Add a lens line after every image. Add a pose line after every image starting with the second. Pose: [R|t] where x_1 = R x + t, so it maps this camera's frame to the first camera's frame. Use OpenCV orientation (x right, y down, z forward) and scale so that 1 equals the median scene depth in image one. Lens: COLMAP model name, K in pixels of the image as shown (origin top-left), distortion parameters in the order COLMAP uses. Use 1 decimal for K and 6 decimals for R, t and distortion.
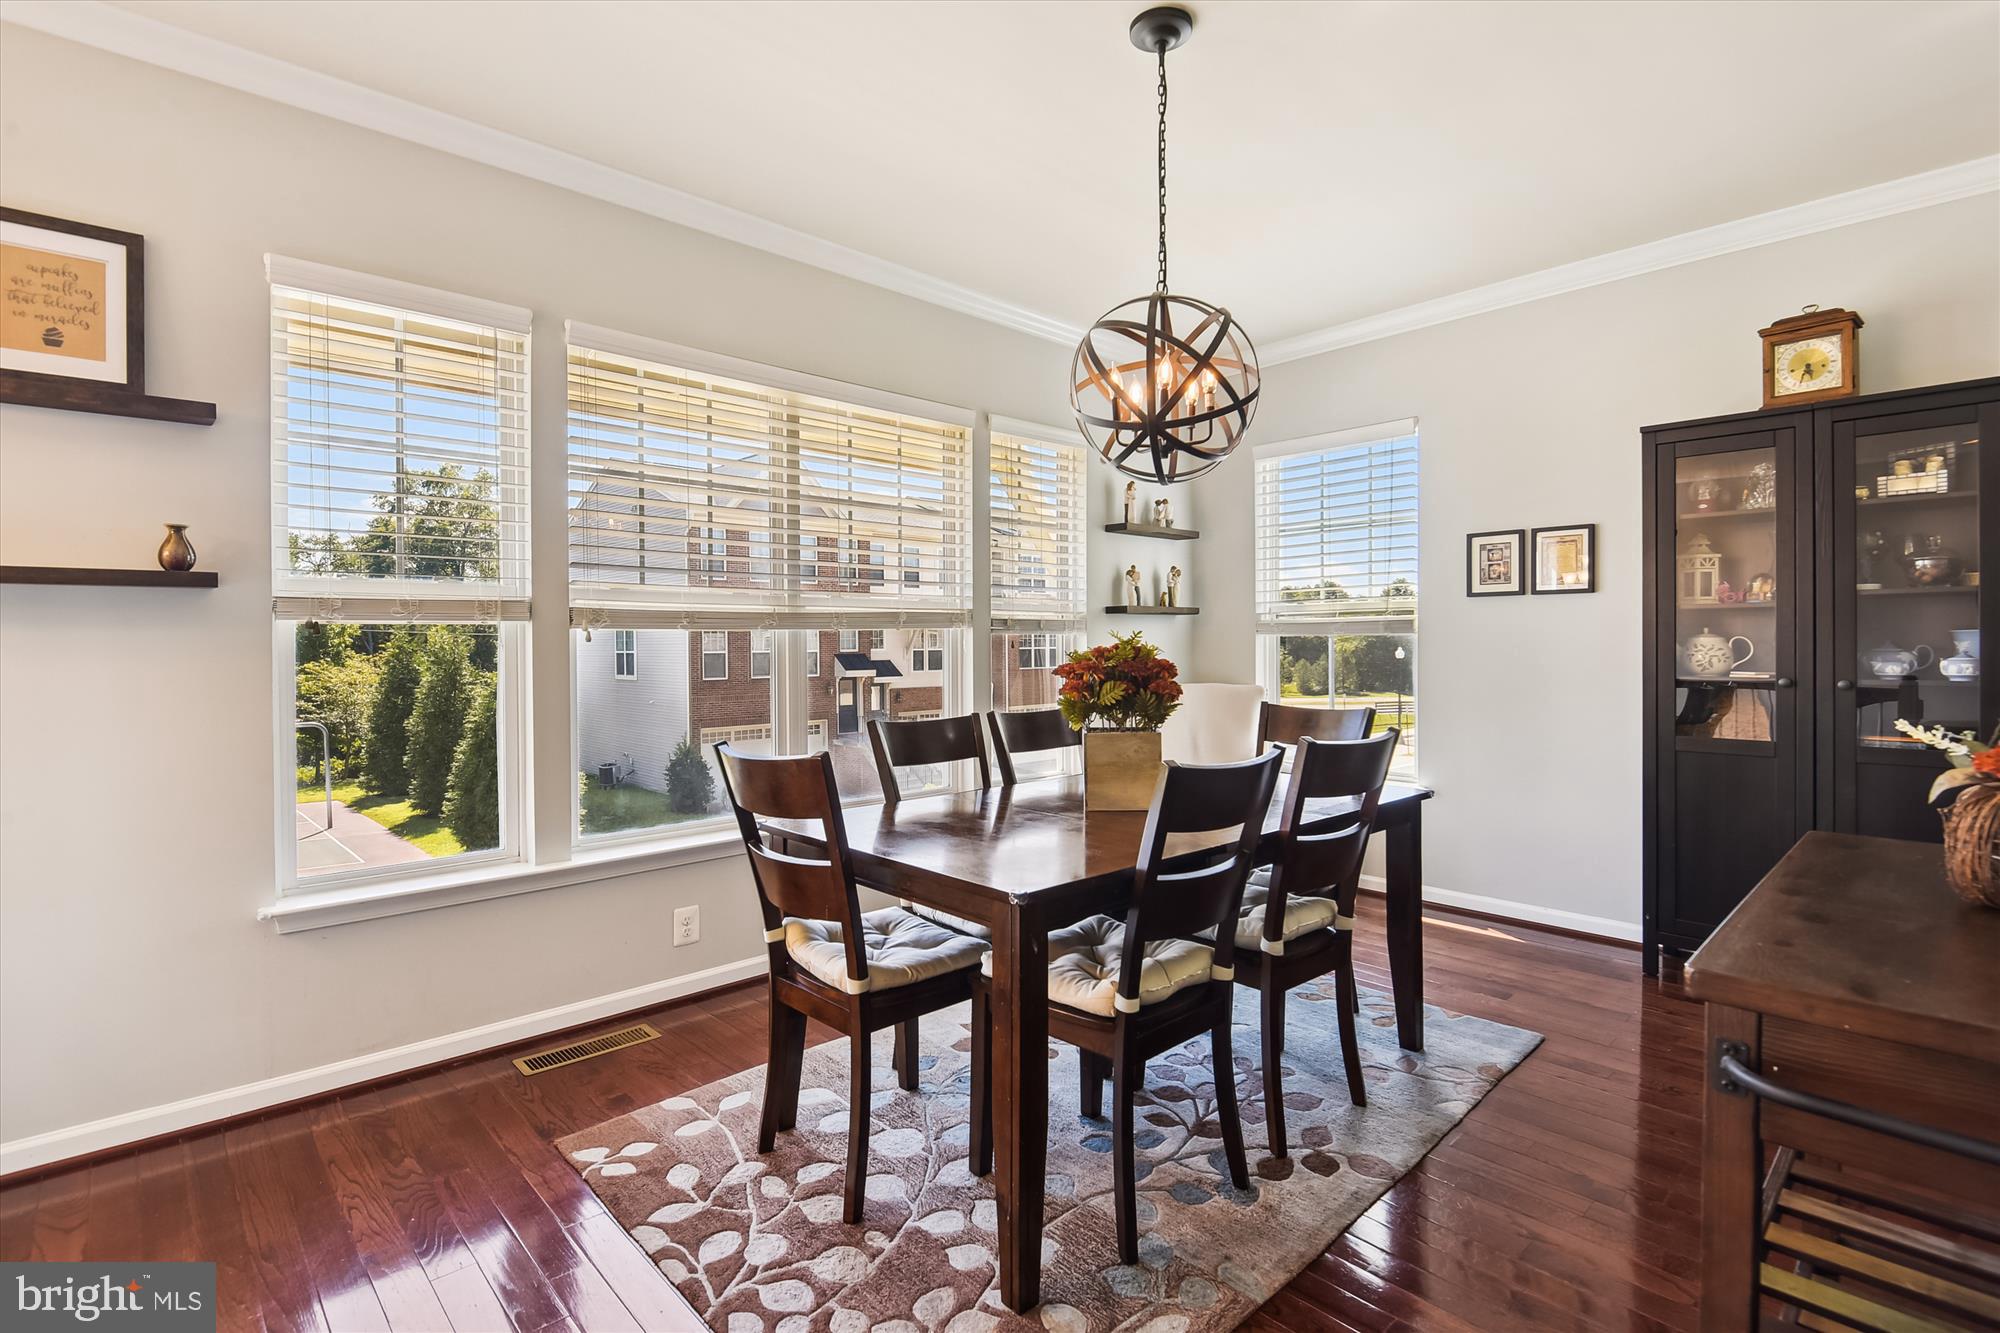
lens RADIAL K [[933.3, 0, 1004.9], [0, 933.3, 644.1], [0, 0, 1]] dist [0.001987, -0.009867]
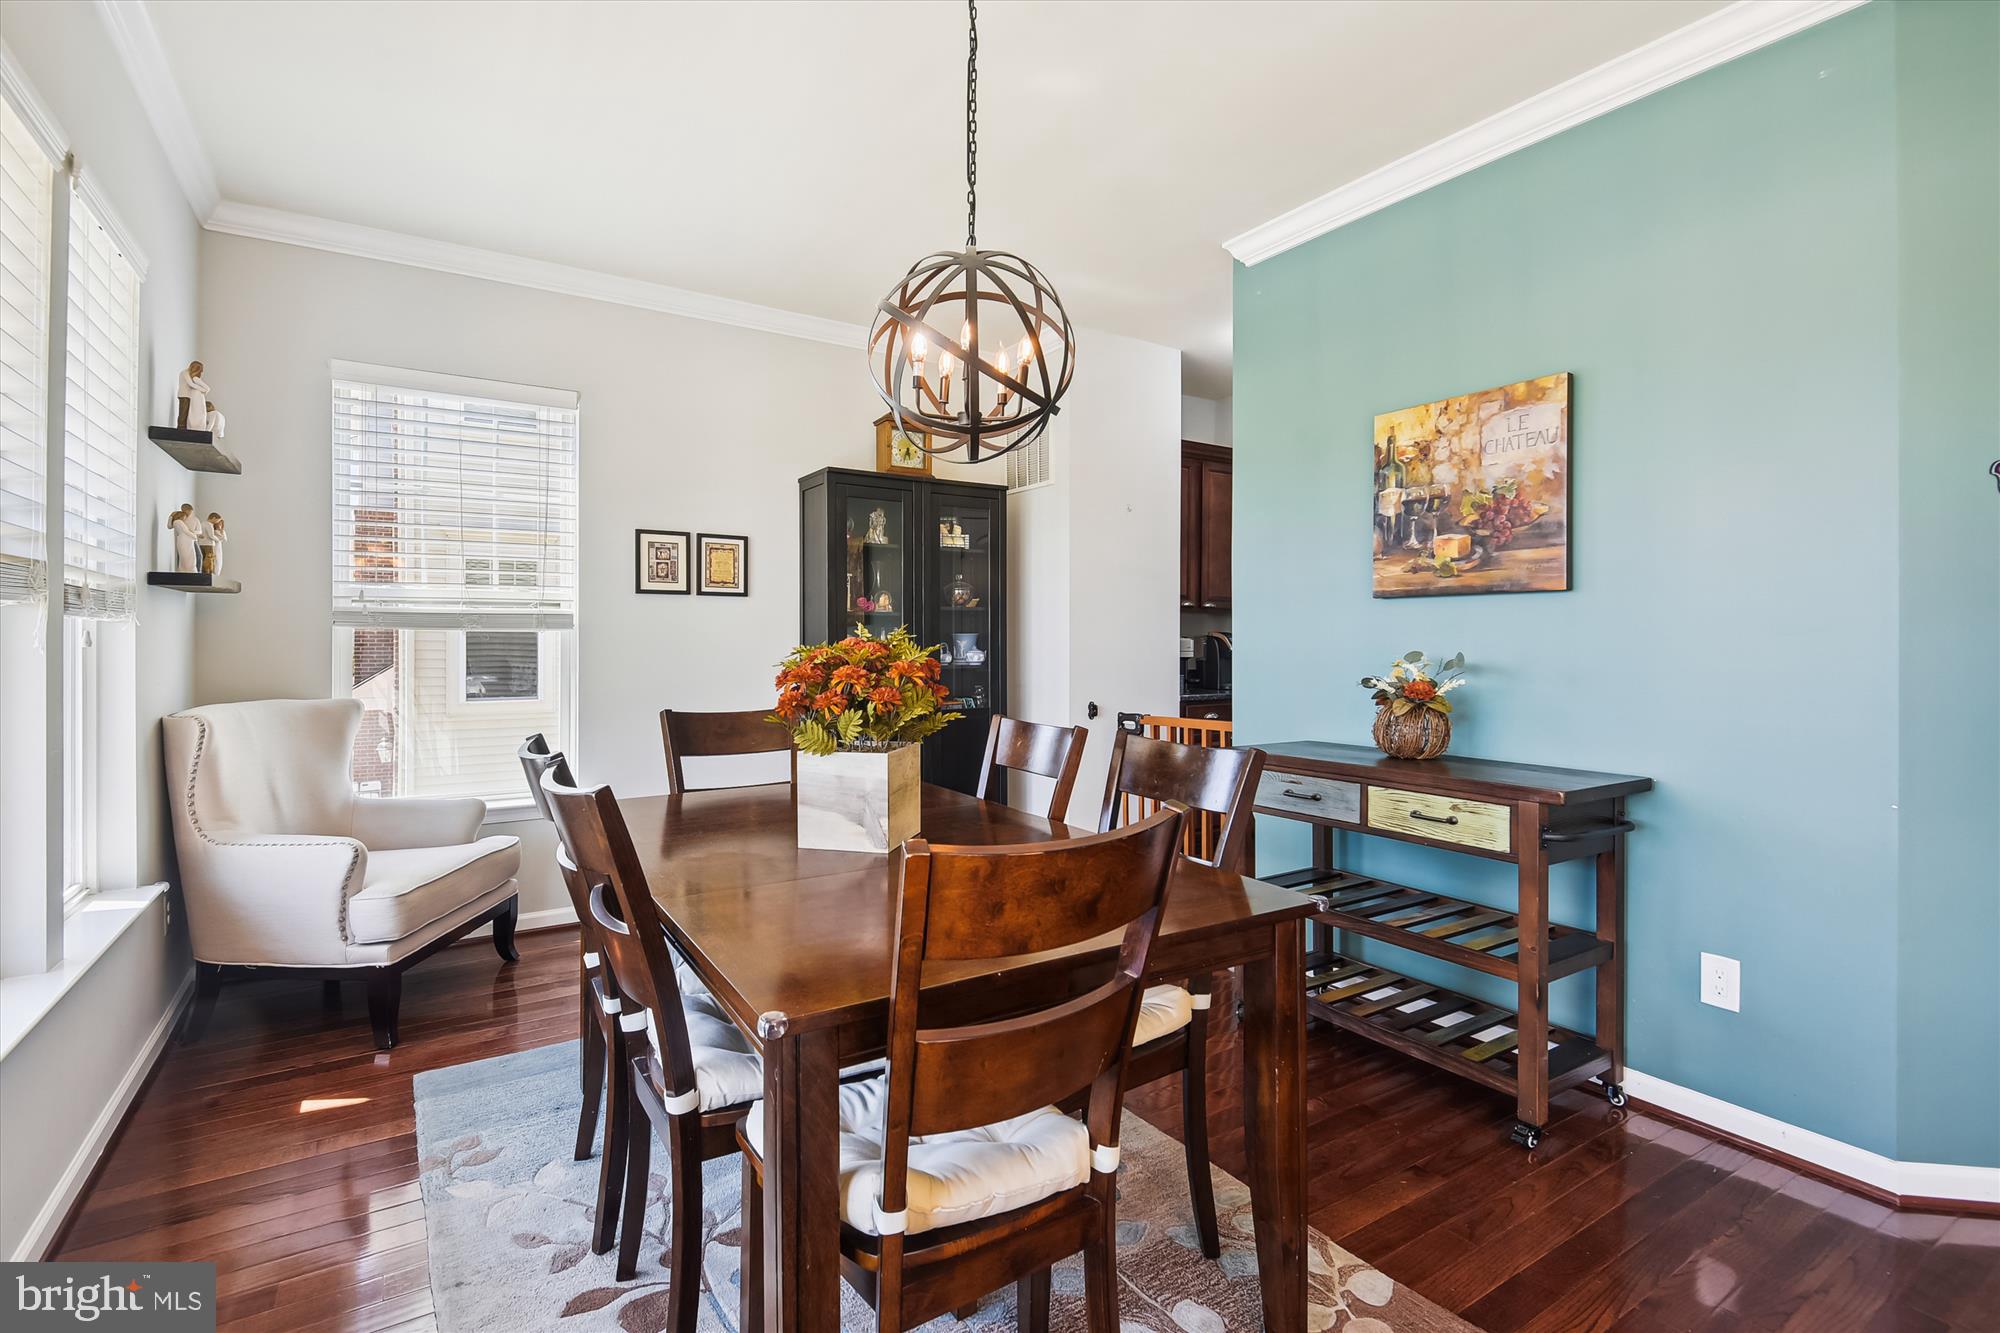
lens RADIAL K [[933.3, 0, 1004.9], [0, 933.3, 644.1], [0, 0, 1]] dist [0.001987, -0.009867]
pose [[0.178235, 0.005134, 0.983974, -0.433447], [-0.000017, 0.999986, -0.005214, 0.008503], [-0.983988, 0.000913, 0.178233, 0.485738]]
